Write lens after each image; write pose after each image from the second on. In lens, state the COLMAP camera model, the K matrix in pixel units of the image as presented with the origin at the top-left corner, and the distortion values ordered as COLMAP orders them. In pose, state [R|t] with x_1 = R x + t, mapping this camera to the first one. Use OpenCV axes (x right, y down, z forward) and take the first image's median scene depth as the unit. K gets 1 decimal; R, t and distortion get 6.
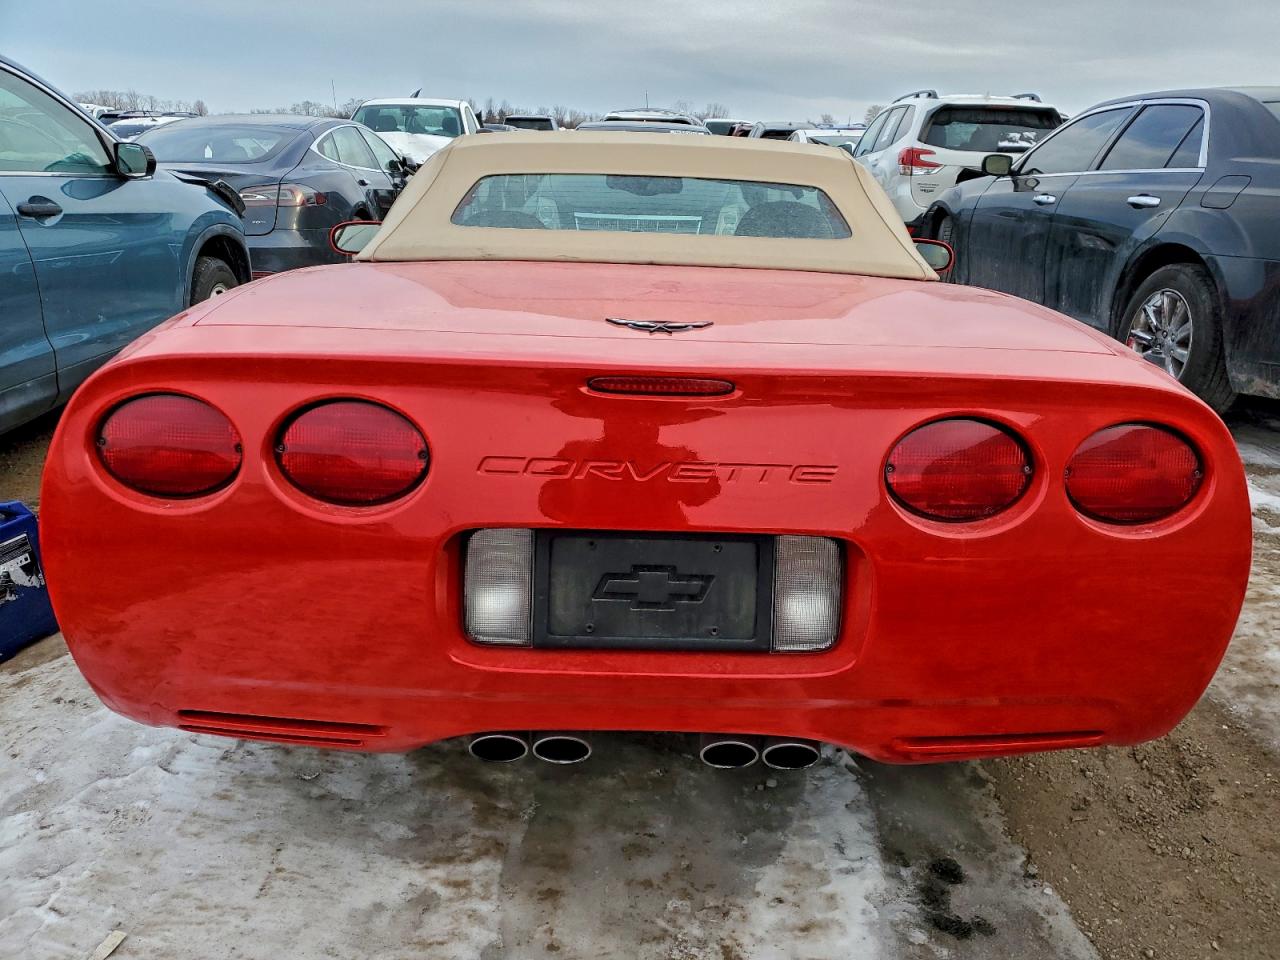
lens RADIAL K [[992.0, 0, 639.1], [0, 992.0, 483.4], [0, 0, 1]] dist [0.027408, -0.009739]
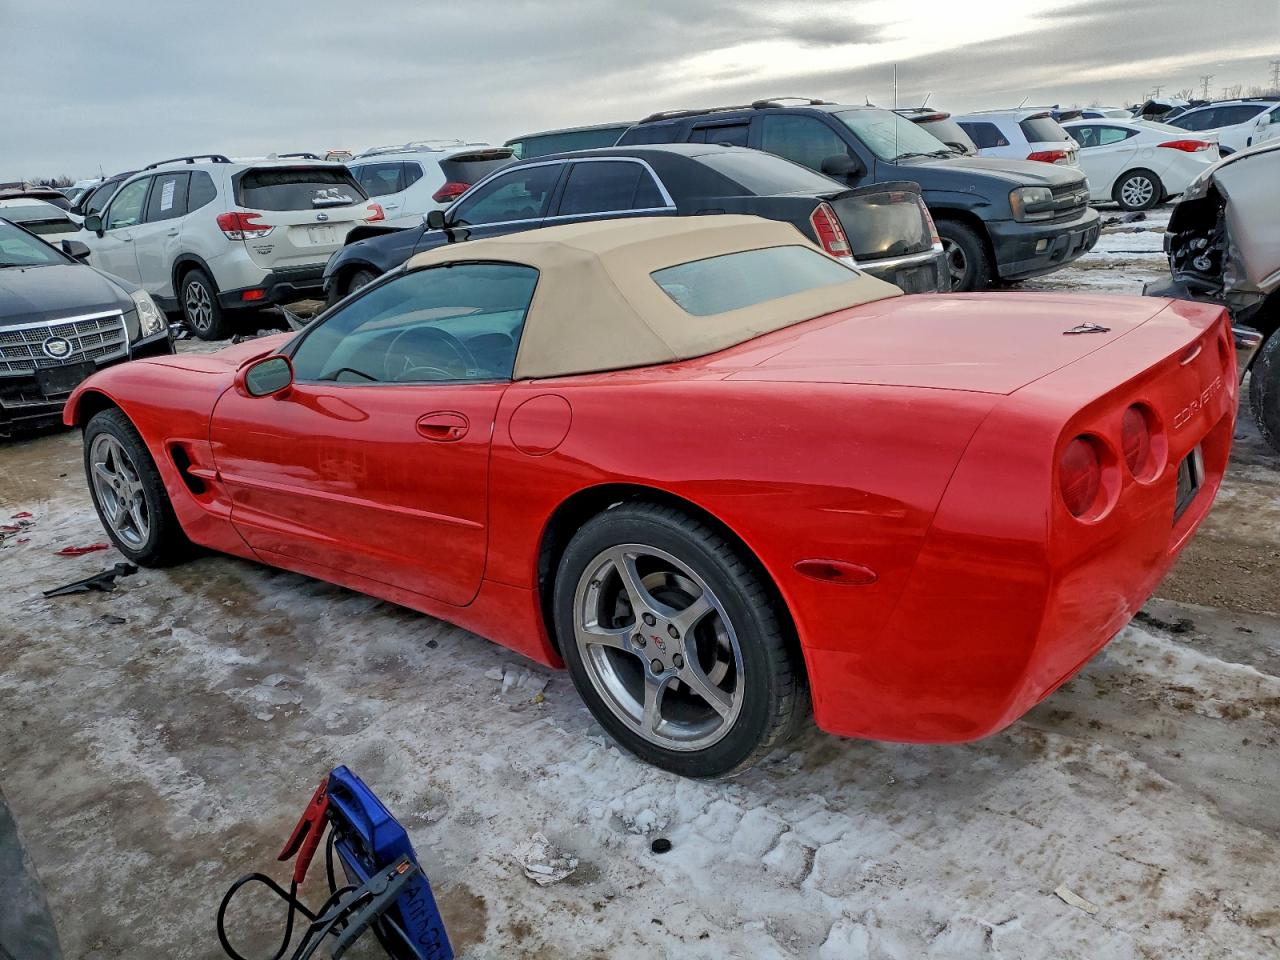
lens RADIAL K [[992.0, 0, 650.4], [0, 992.0, 481.8], [0, 0, 1]] dist [0.027408, -0.009739]
pose [[0.627005, -0.297824, 0.719837, -1.405580], [0.327985, 0.939068, 0.102841, -0.278219], [-0.706605, 0.171614, 0.686482, 0.384251]]
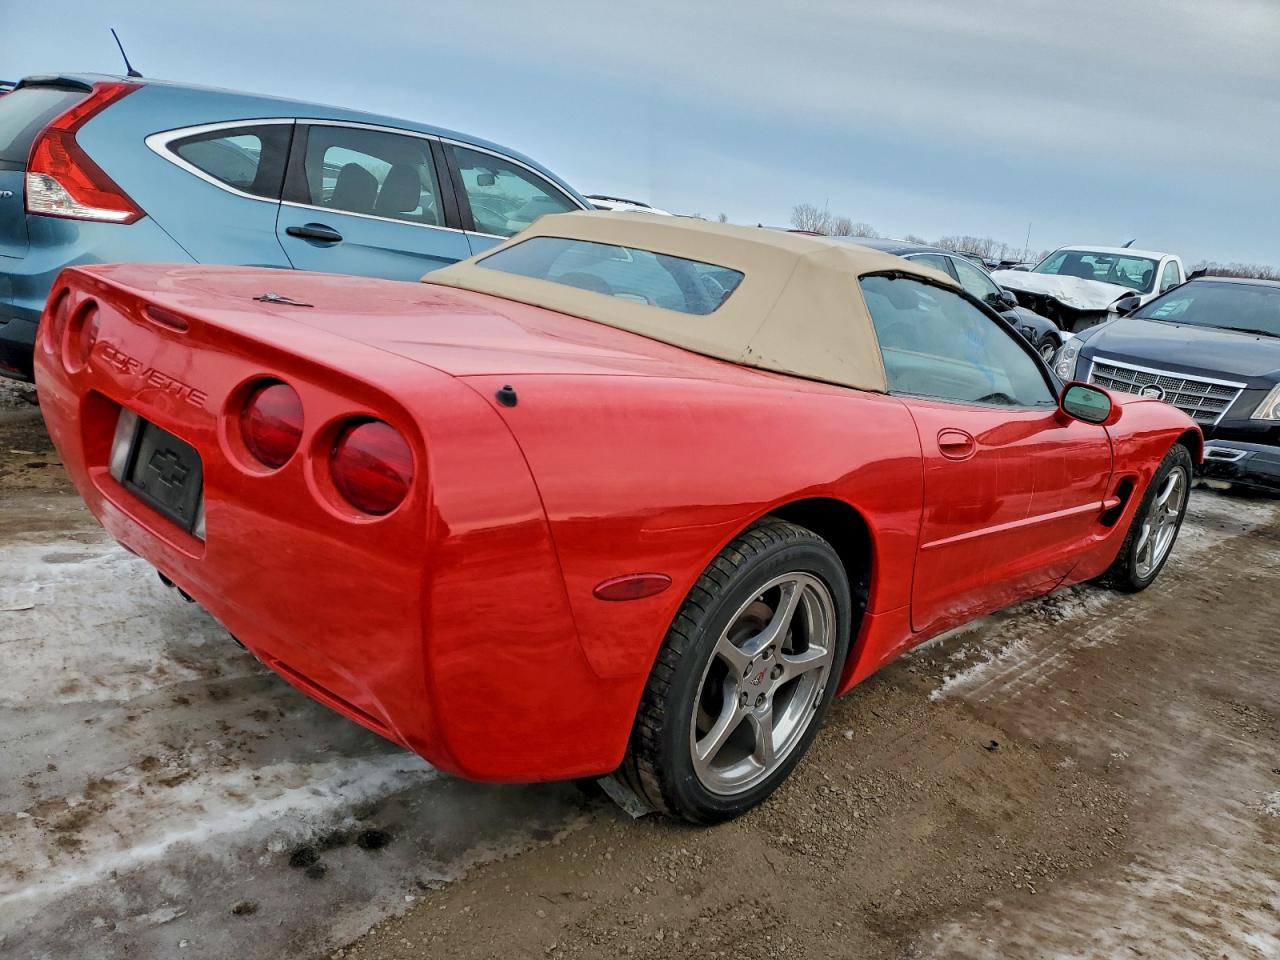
lens RADIAL K [[992.0, 0, 641.7], [0, 992.0, 474.8], [0, 0, 1]] dist [0.027408, -0.009739]
pose [[0.712339, 0.234494, -0.661503, 1.159260], [-0.328730, 0.944227, -0.019276, -0.060222], [0.620089, 0.231187, 0.749695, 0.284537]]
